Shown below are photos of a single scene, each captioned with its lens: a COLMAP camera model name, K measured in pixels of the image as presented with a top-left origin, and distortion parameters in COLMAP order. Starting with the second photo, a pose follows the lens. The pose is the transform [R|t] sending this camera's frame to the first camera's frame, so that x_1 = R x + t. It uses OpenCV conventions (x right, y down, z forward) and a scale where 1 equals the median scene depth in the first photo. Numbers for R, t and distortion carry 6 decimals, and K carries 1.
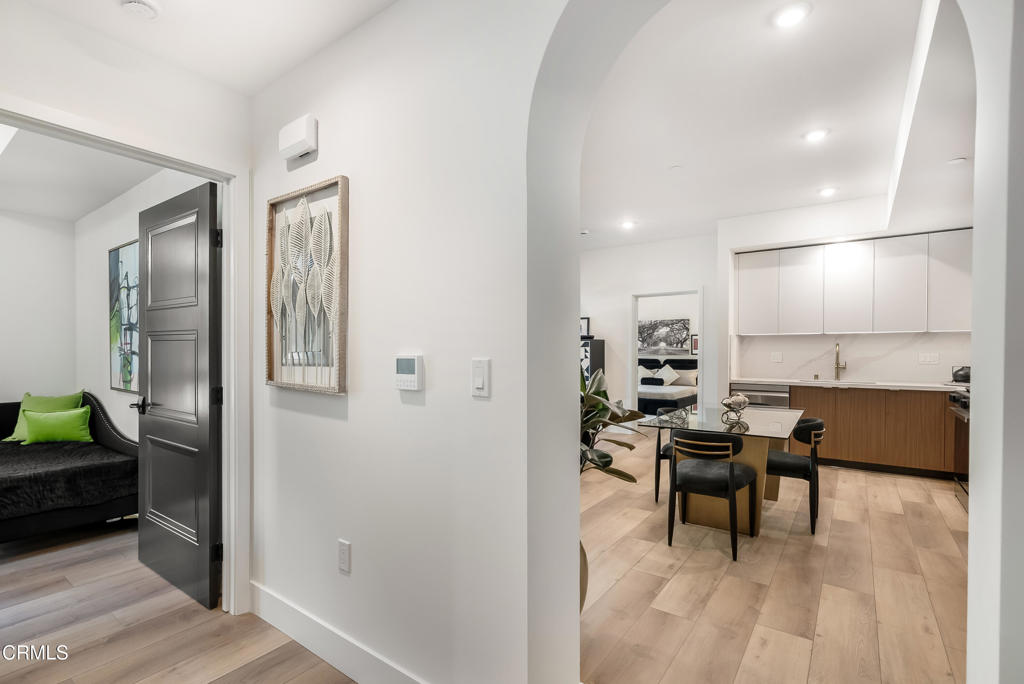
lens RADIAL K [[466.2, 0, 504.2], [0, 466.2, 358.3], [0, 0, 1]] dist [-0.012485, 0.003204]
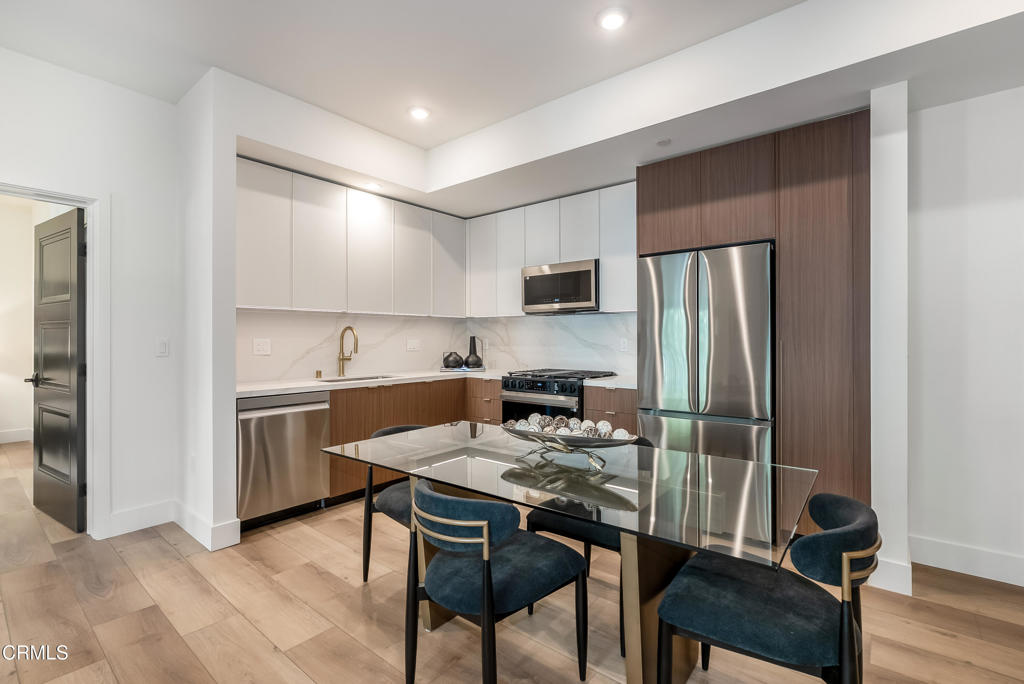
lens RADIAL K [[466.2, 0, 515.3], [0, 466.2, 337.4], [0, 0, 1]] dist [-0.012485, 0.003204]
pose [[0.022763, 0.004179, 0.999732, -0.008527], [0.018285, 0.999822, -0.004595, -0.003303], [-0.999574, 0.018385, 0.022683, 0.375832]]
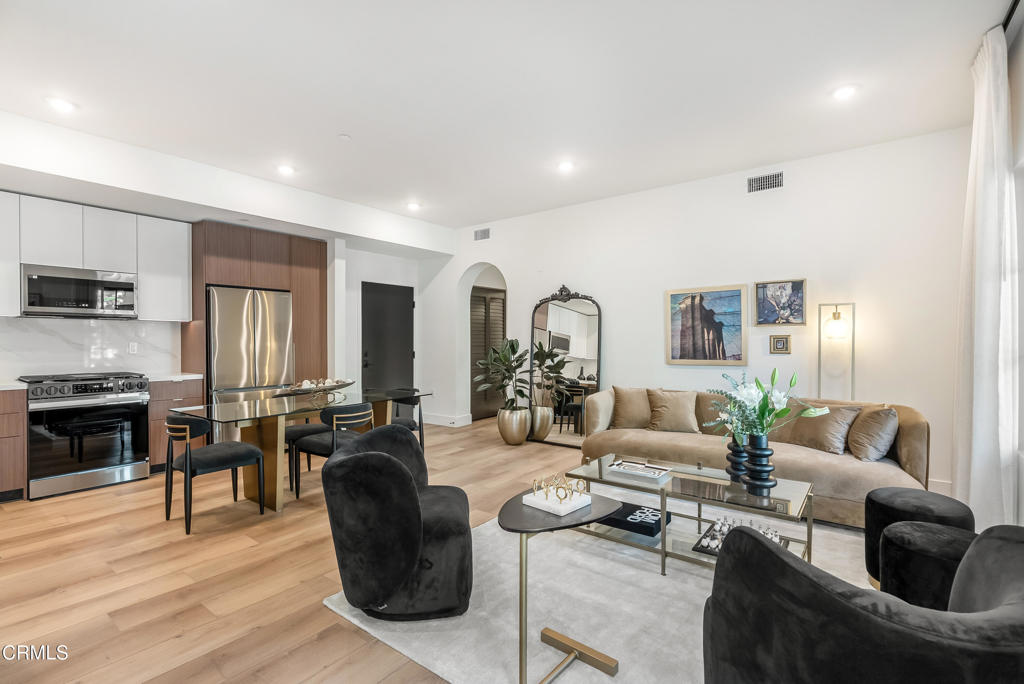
lens RADIAL K [[466.2, 0, 516.0], [0, 466.2, 342.5], [0, 0, 1]] dist [-0.012485, 0.003204]
pose [[-0.999924, 0.001221, -0.012234, 0.016747], [0.000908, 0.999671, 0.025616, -0.013441], [0.012261, 0.025603, -0.999597, 0.756501]]
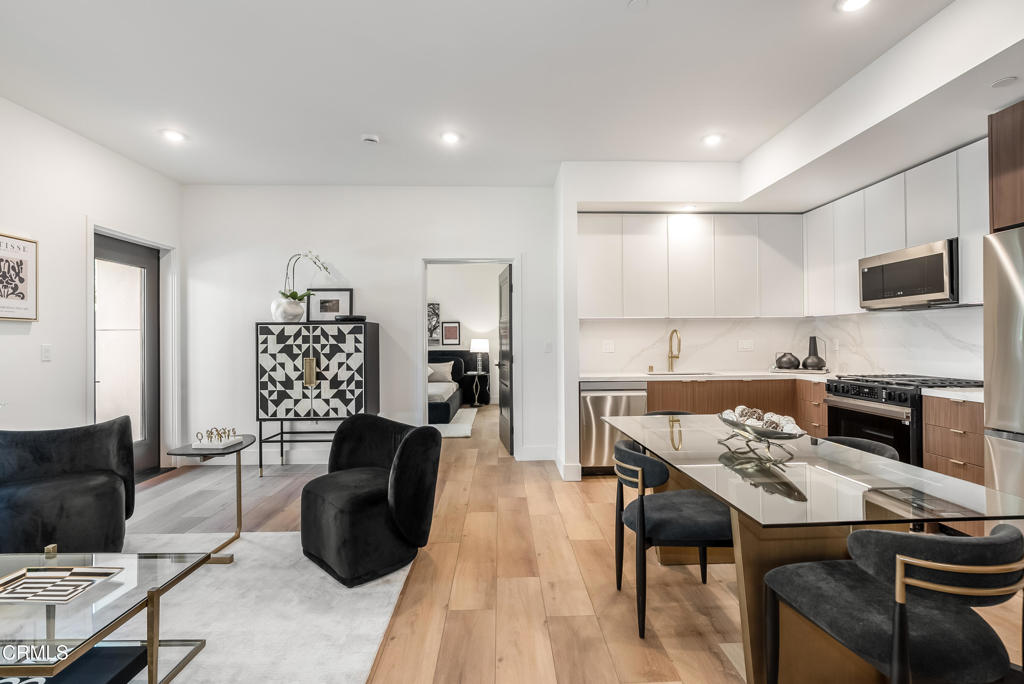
lens RADIAL K [[466.2, 0, 512.1], [0, 466.2, 333.6], [0, 0, 1]] dist [-0.012485, 0.003204]
pose [[0.773824, 0.004458, 0.633386, -0.038774], [0.017808, 0.999427, -0.028791, -0.002393], [-0.633151, 0.033558, 0.773301, 0.269847]]
